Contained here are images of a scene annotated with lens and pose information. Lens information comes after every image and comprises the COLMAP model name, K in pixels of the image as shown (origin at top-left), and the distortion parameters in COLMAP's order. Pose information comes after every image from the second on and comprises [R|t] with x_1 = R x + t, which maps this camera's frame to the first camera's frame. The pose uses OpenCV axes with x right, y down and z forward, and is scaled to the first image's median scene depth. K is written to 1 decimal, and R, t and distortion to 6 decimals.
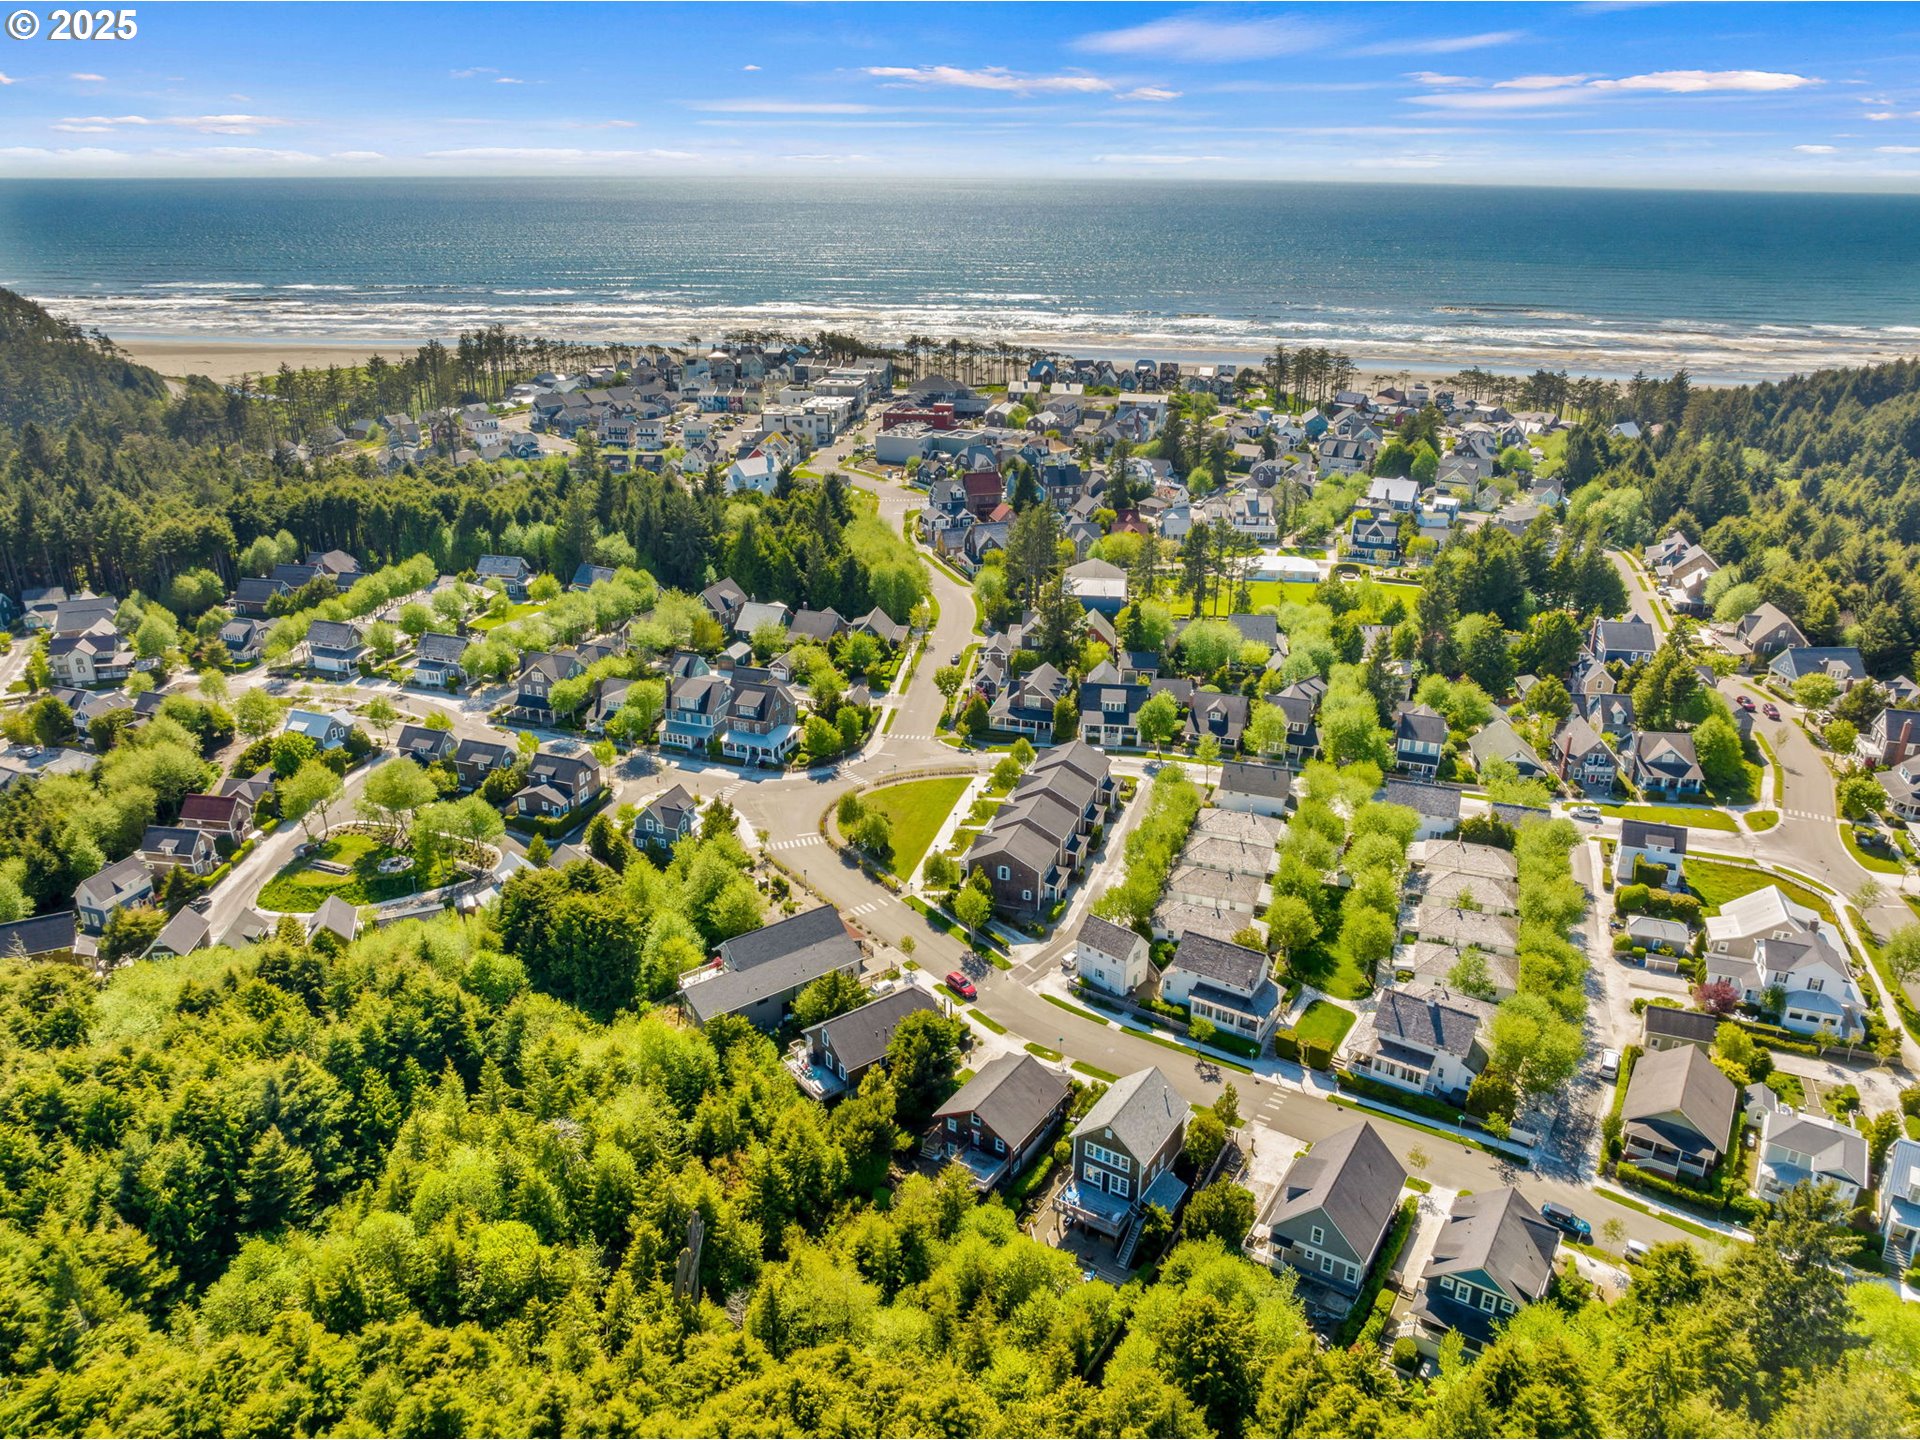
lens RADIAL K [[1308.2, 0, 961.3], [0, 1308.2, 706.4], [0, 0, 1]] dist [-0.030001, -0.001801]
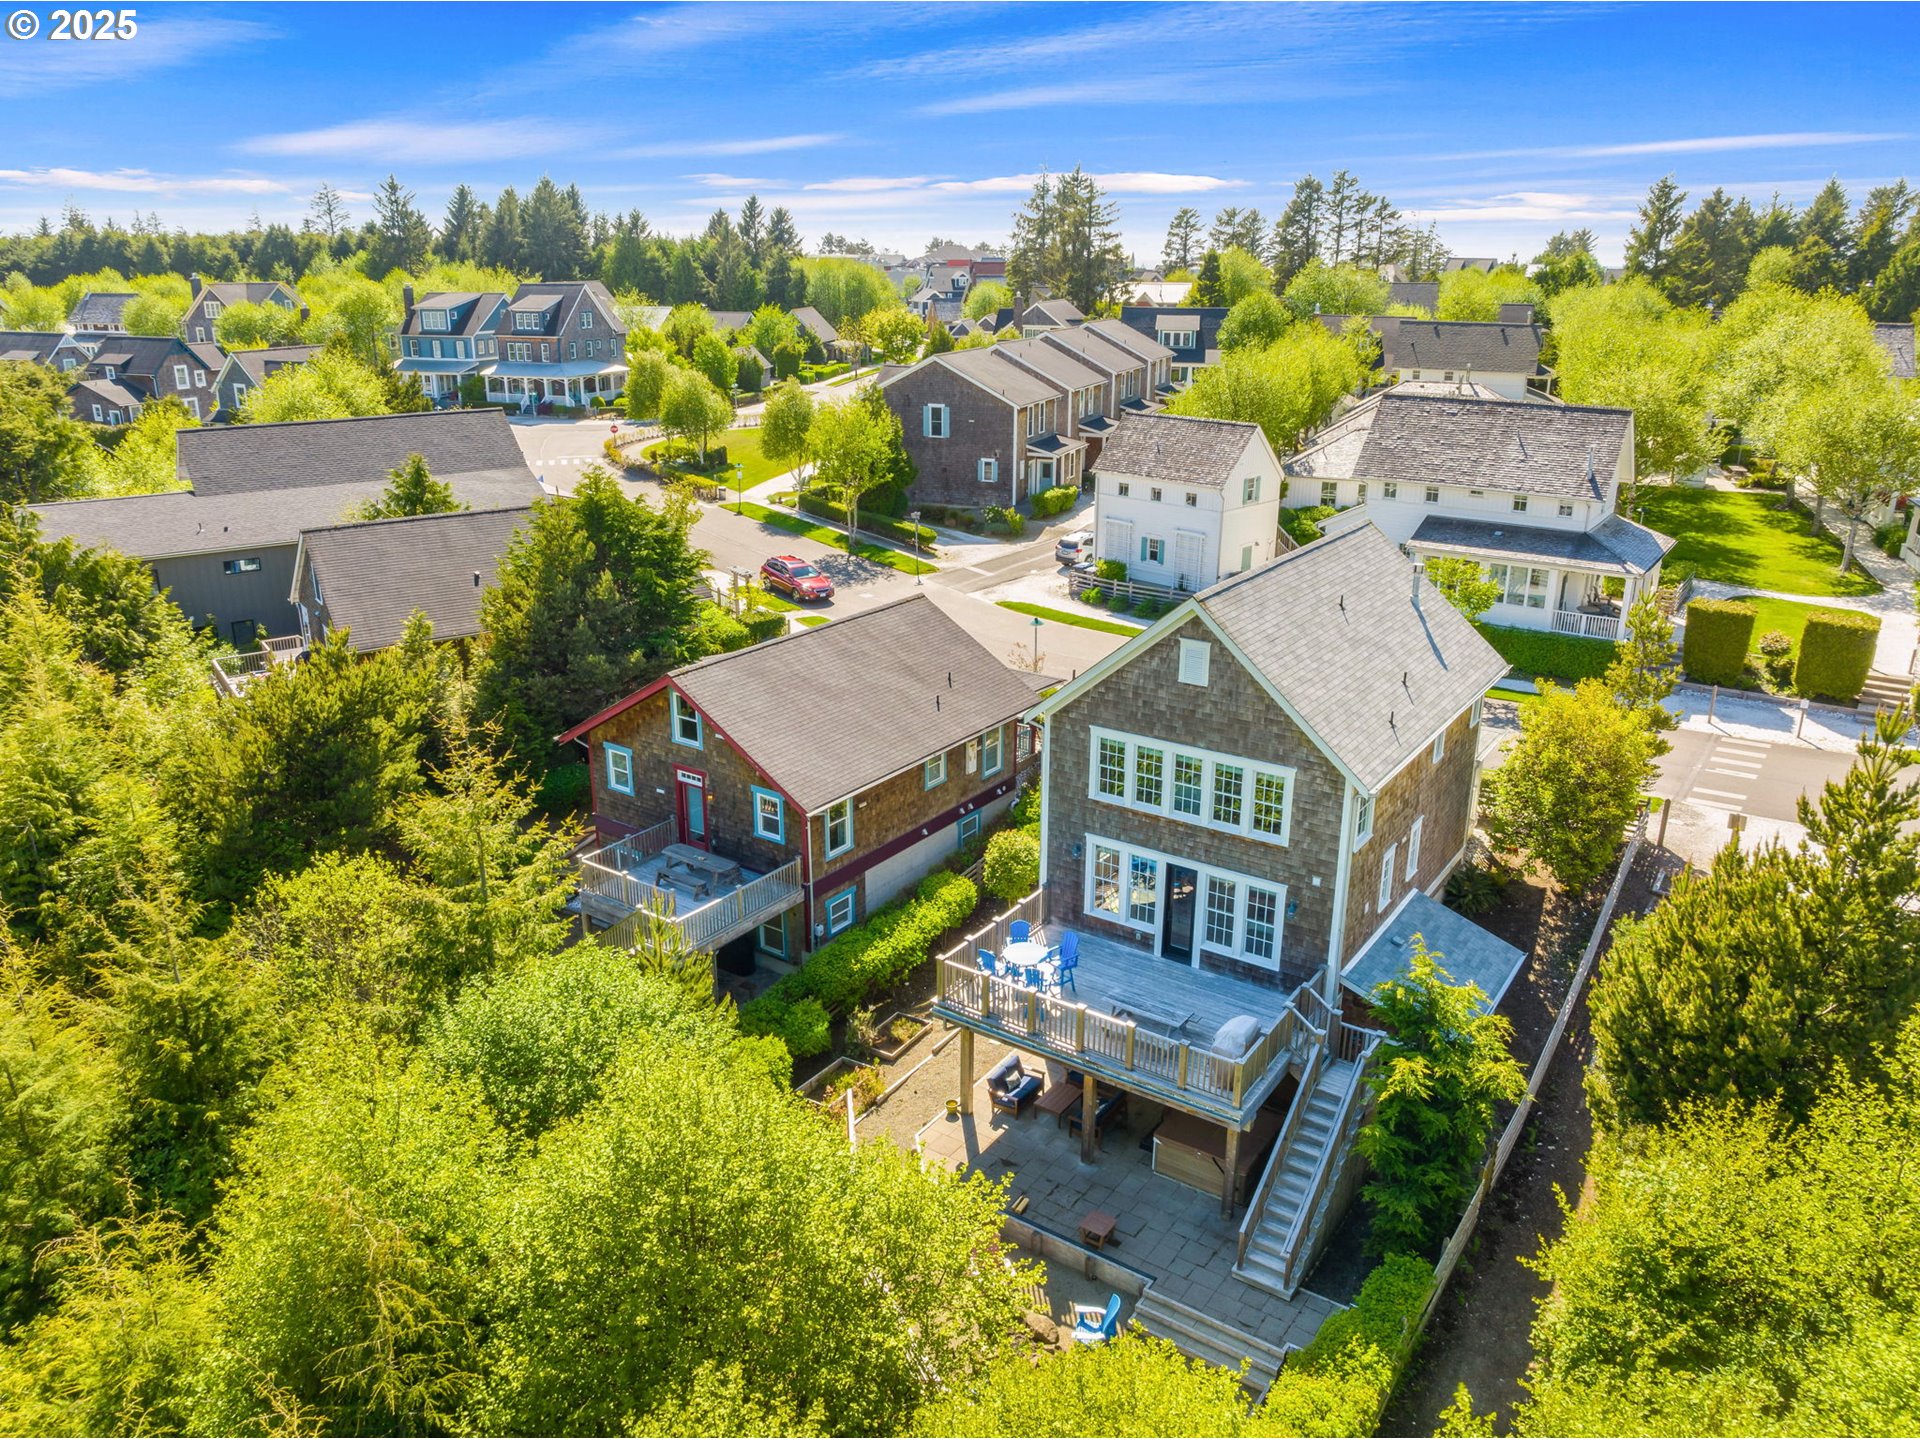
lens RADIAL K [[1308.2, 0, 961.3], [0, 1308.2, 706.4], [0, 0, 1]] dist [-0.030001, -0.001801]
pose [[0.999130, 0.009840, -0.040533, 0.077424], [-0.012460, 0.997814, -0.064904, 0.326907], [0.039805, 0.065352, 0.997068, 0.728369]]
